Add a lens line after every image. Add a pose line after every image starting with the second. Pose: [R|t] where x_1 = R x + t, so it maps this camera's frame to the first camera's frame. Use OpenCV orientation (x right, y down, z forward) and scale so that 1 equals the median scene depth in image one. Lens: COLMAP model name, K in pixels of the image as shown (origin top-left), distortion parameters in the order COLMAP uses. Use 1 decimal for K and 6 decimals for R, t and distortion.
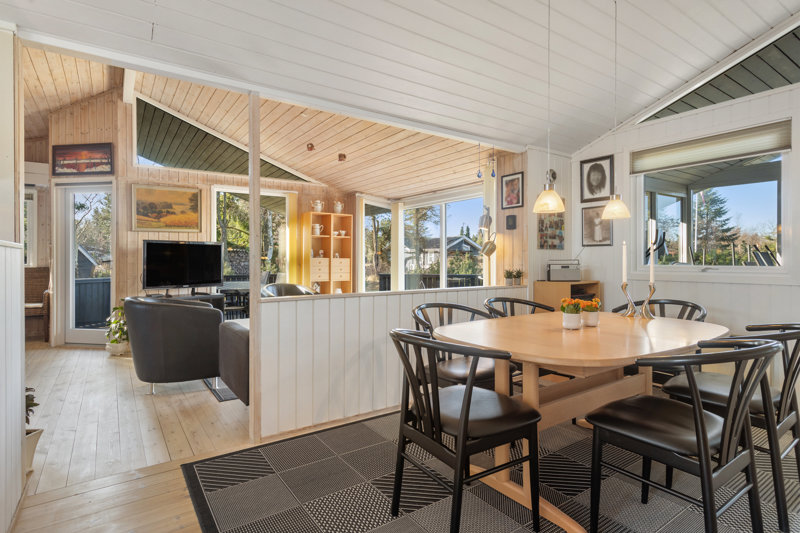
lens RADIAL K [[425.7, 0, 405.7], [0, 425.7, 262.2], [0, 0, 1]] dist [0.003396, 0.005646]
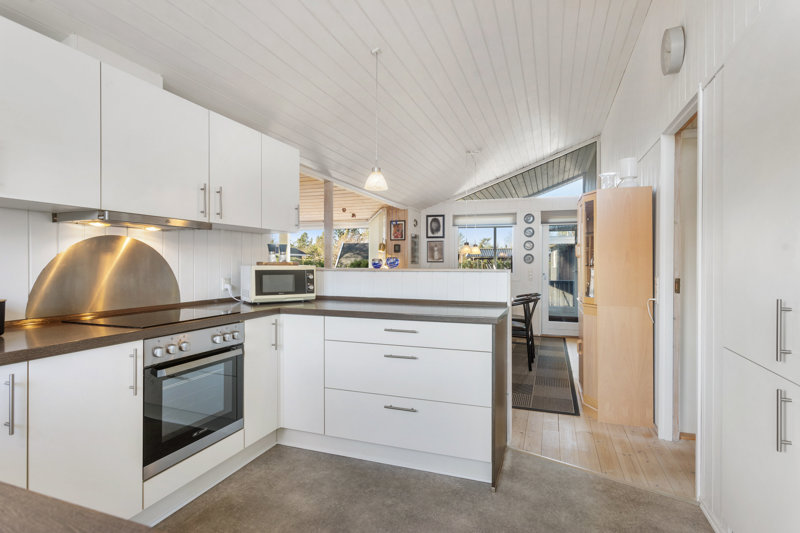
lens RADIAL K [[407.0, 0, 404.5], [0, 407.0, 263.9], [0, 0, 1]] dist [-0.004399, 0.004469]
pose [[0.822375, 0.001421, 0.568944, -0.681586], [0.000875, 0.999993, -0.003761, -0.023913], [-0.568945, 0.003591, 0.822368, -0.389732]]
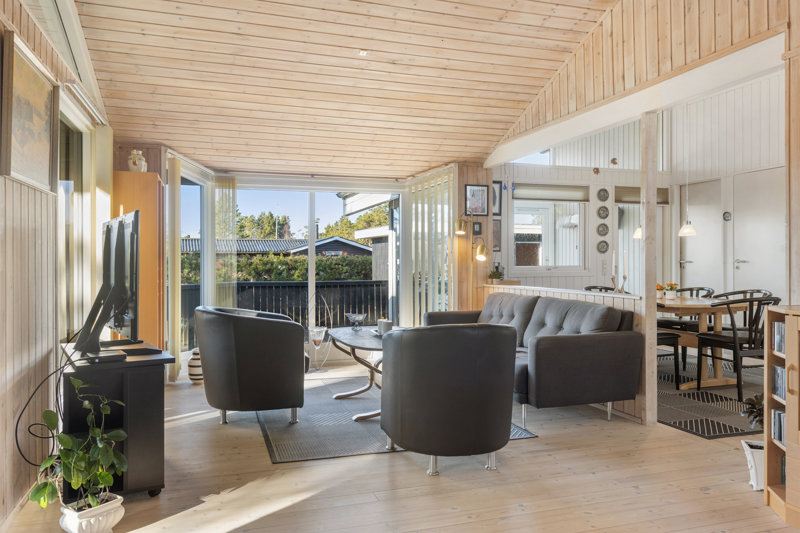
lens RADIAL K [[583.1, 0, 398.5], [0, 583.1, 260.1], [0, 0, 1]] dist [0.009472, 0.003737]
pose [[0.291063, -0.002815, 0.956700, -1.269196], [0.007052, 0.999975, 0.000797, -0.015018], [-0.956678, 0.006515, 0.291076, 0.762900]]
